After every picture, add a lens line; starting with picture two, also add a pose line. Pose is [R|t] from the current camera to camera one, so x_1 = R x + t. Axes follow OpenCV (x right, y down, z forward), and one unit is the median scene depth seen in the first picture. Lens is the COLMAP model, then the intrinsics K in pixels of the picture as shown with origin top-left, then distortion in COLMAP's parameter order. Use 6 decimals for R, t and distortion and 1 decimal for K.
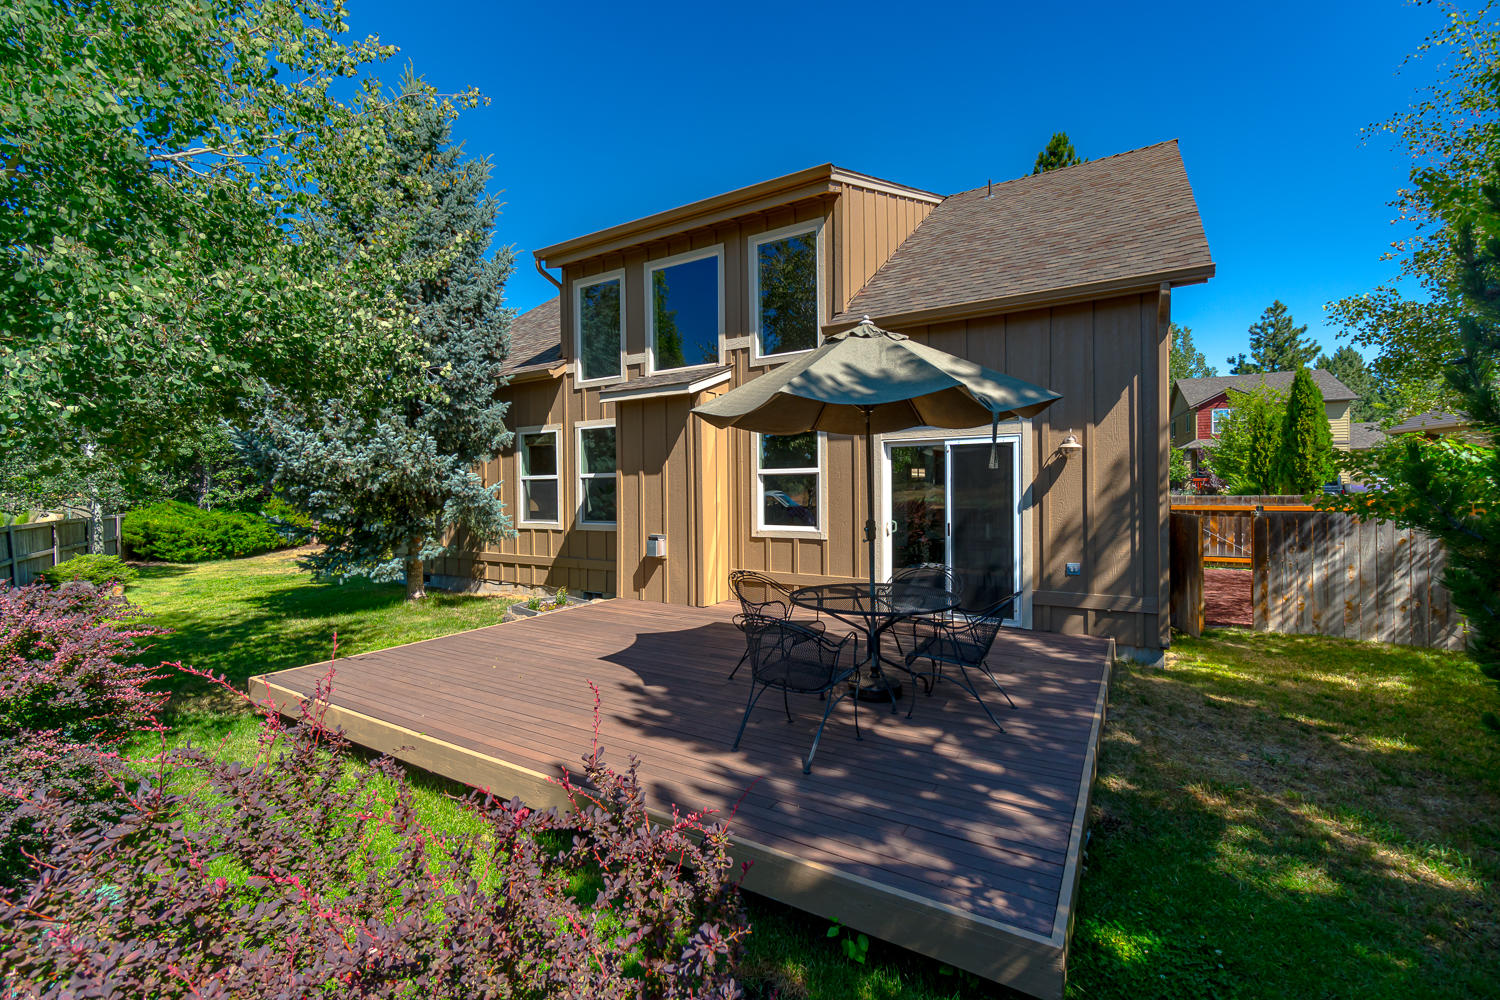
lens RADIAL K [[645.5, 0, 750.8], [0, 645.5, 493.1], [0, 0, 1]] dist [0.000009, 0.000059]
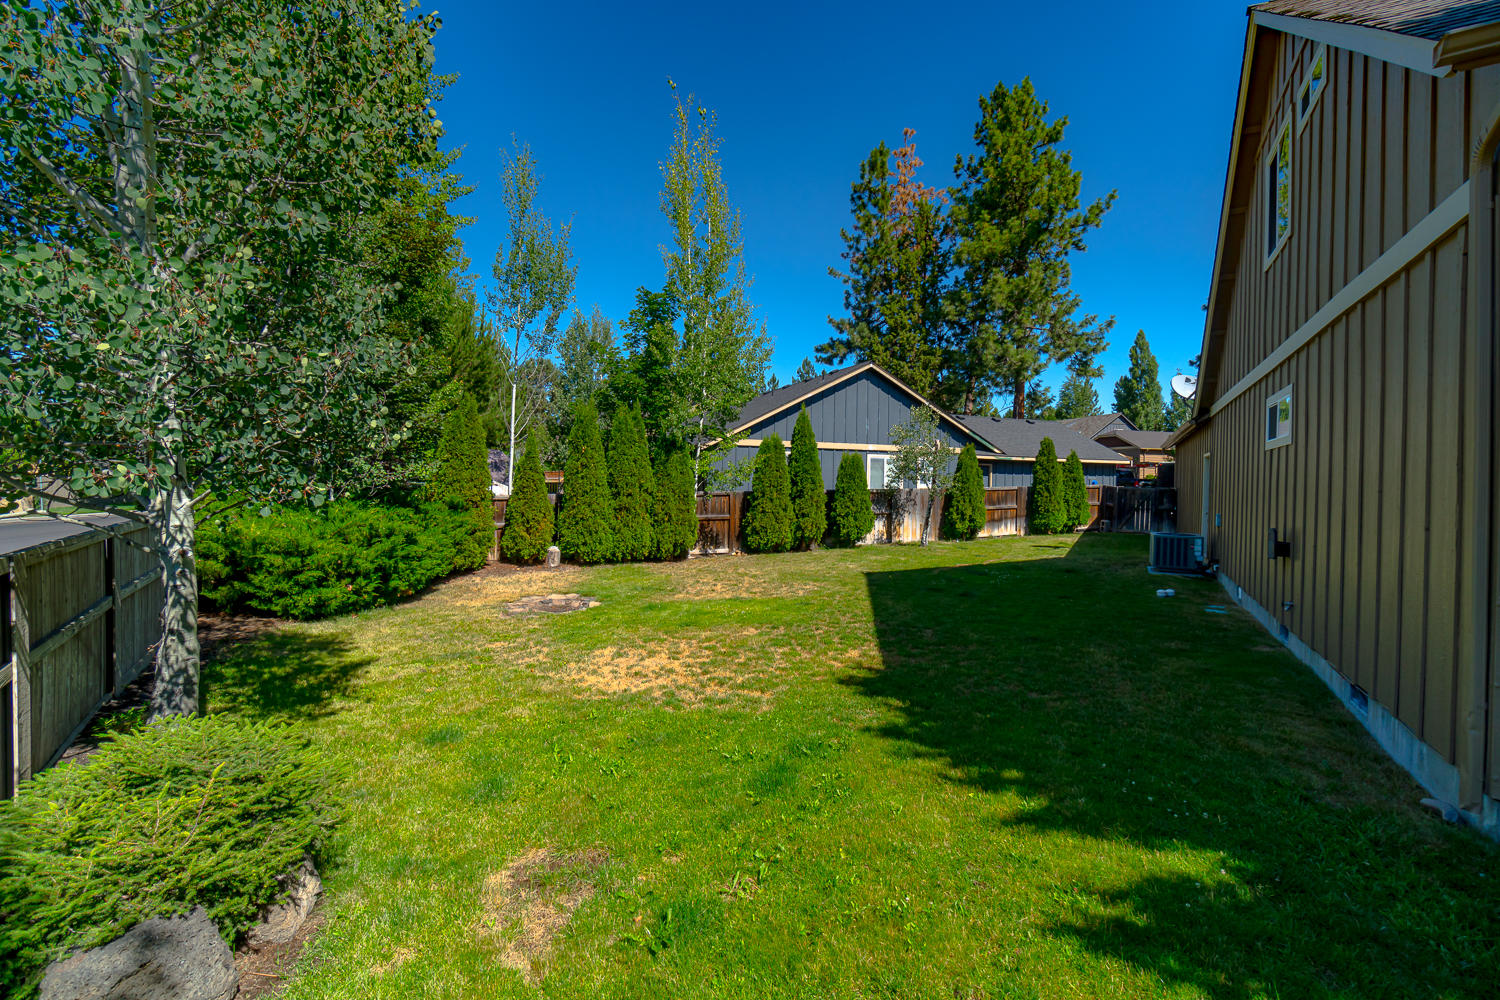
lens RADIAL K [[645.5, 0, 748.9], [0, 645.5, 488.4], [0, 0, 1]] dist [0.000009, 0.000059]
pose [[0.999726, 0.016436, 0.016668, -0.723943], [-0.016545, 0.999842, 0.006460, 0.008923], [-0.016559, -0.006734, 0.999840, 0.676471]]
